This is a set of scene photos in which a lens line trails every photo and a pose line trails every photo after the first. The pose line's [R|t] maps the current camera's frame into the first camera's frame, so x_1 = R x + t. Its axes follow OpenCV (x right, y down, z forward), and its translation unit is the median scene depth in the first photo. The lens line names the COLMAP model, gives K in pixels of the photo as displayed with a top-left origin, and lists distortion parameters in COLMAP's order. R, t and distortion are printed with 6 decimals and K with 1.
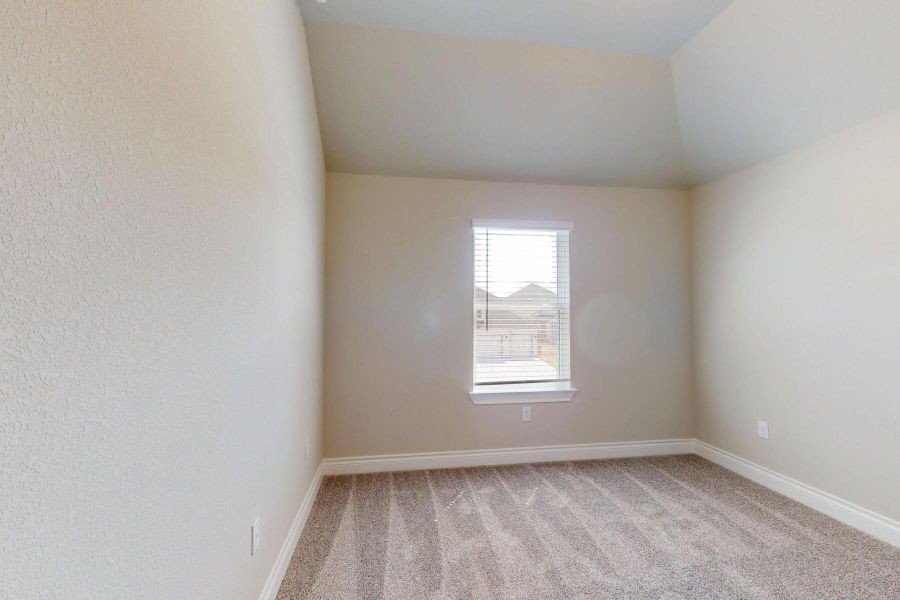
lens RADIAL K [[402.5, 0, 450.0], [0, 402.5, 300.0], [0, 0, 1]] dist [-0.000927, -0.000041]
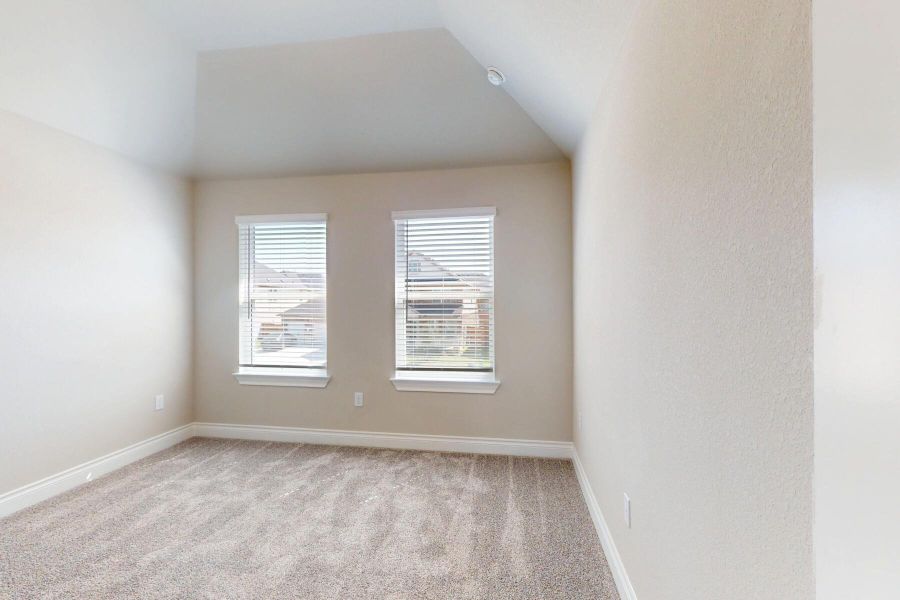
lens RADIAL K [[391.8, 0, 445.7], [0, 391.8, 301.7], [0, 0, 1]] dist [0.000155, 0.000012]
pose [[0.948037, -0.003274, -0.318144, 0.782547], [0.012822, 0.999528, 0.027921, 0.005344], [0.317902, -0.030550, 0.947631, 0.127477]]
